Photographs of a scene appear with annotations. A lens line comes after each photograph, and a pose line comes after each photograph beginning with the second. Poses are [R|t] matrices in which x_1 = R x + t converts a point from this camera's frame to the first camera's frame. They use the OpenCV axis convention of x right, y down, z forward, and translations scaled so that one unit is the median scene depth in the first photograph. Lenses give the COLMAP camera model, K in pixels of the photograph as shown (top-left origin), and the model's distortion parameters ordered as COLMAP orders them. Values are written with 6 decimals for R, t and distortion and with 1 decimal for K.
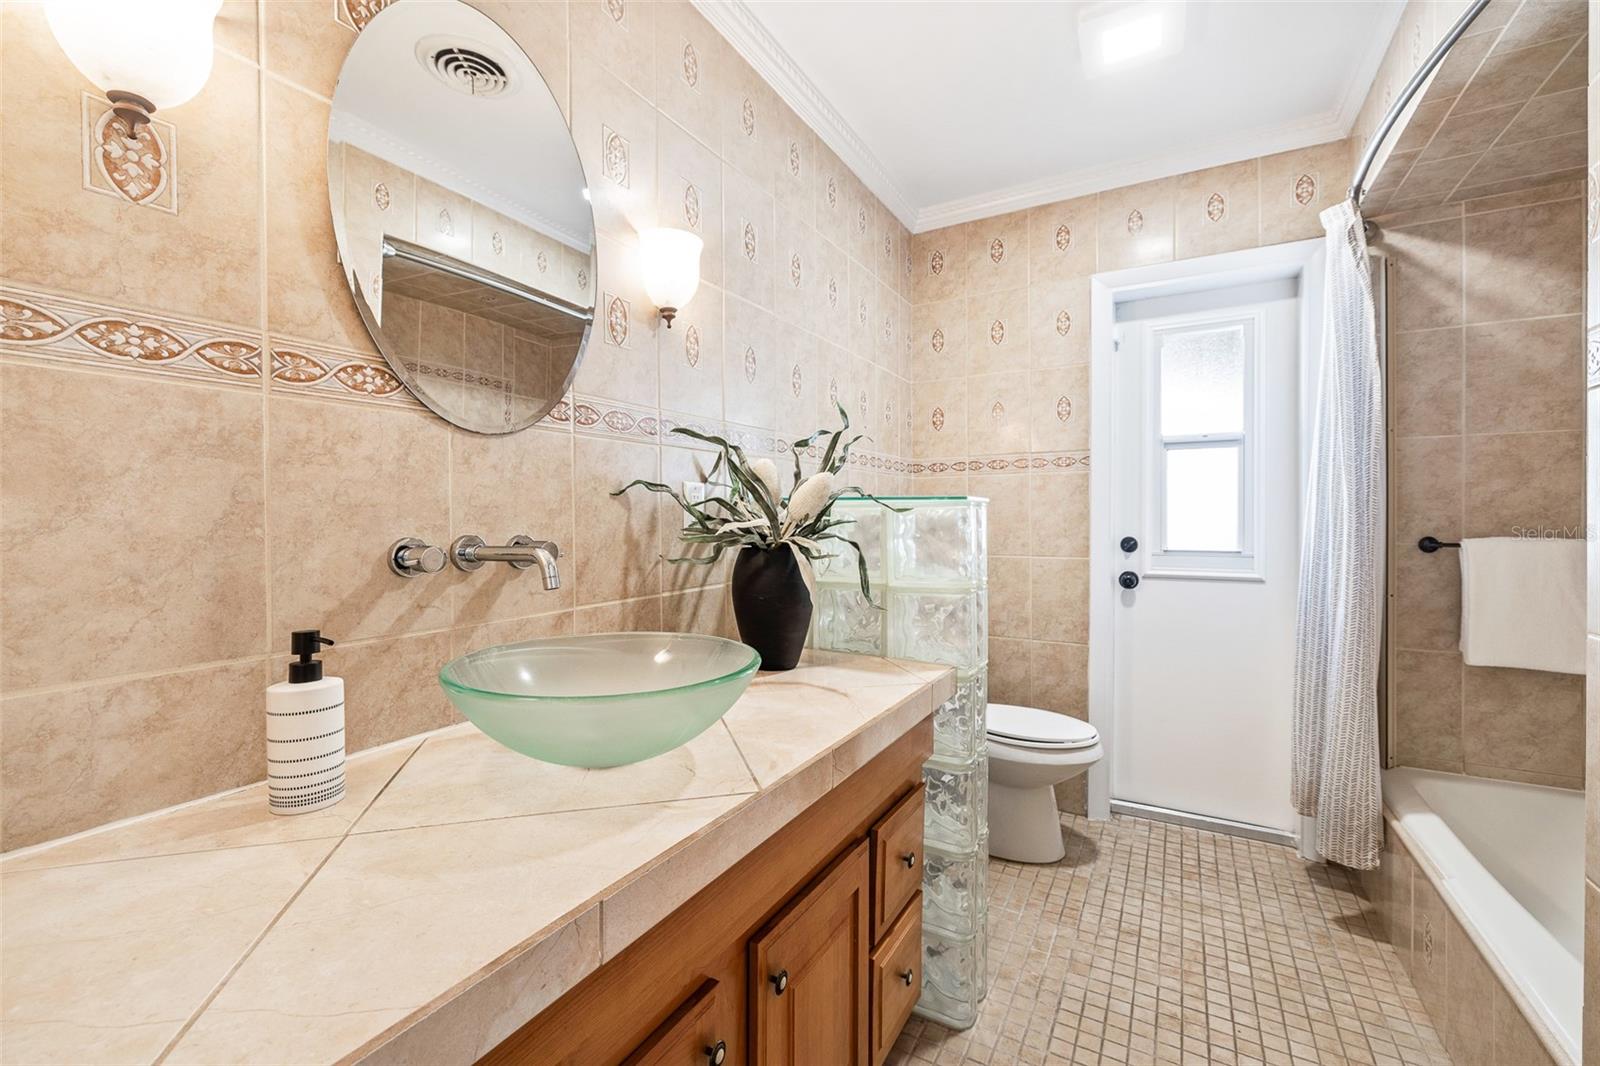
lens RADIAL K [[685.9, 0, 757.4], [0, 685.9, 526.9], [0, 0, 1]] dist [-0.004253, -0.000055]
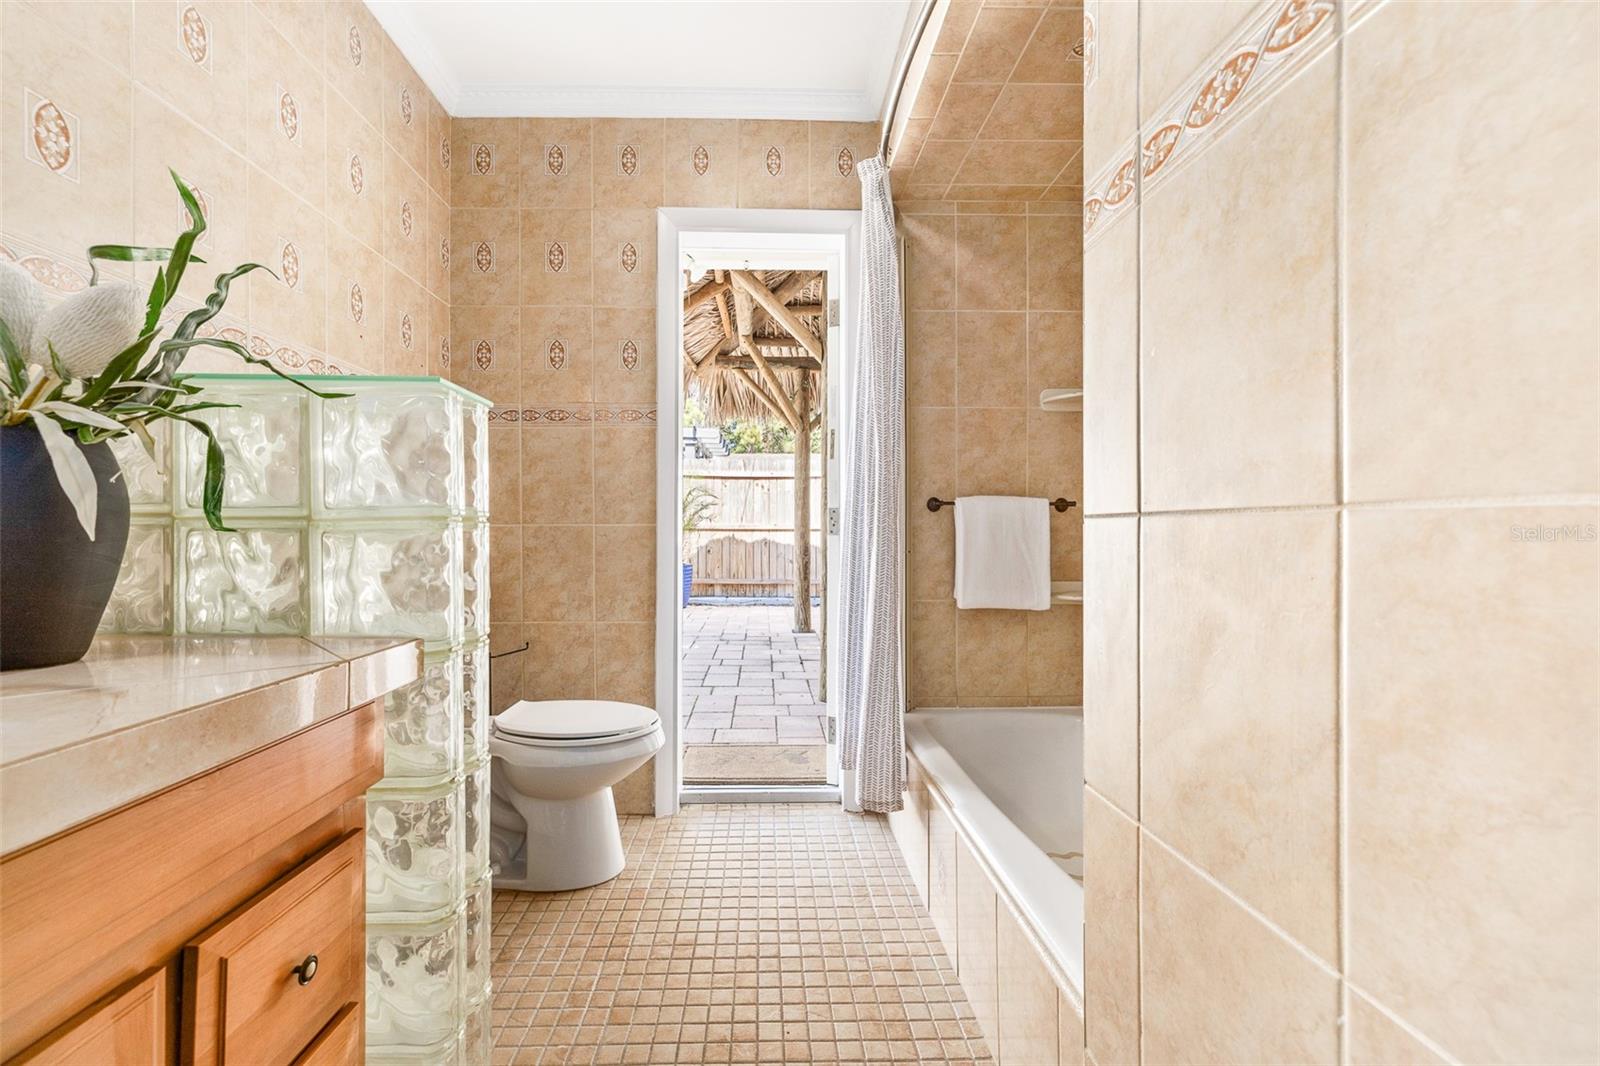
lens RADIAL K [[692.0, 0, 787.9], [0, 692.0, 535.6], [0, 0, 1]] dist [0.001048, 0.000413]
pose [[0.833255, 0.001979, 0.552885, 0.159963], [0.002171, 0.999974, -0.006852, 0.083285], [-0.552884, 0.006909, 0.833230, 0.190941]]
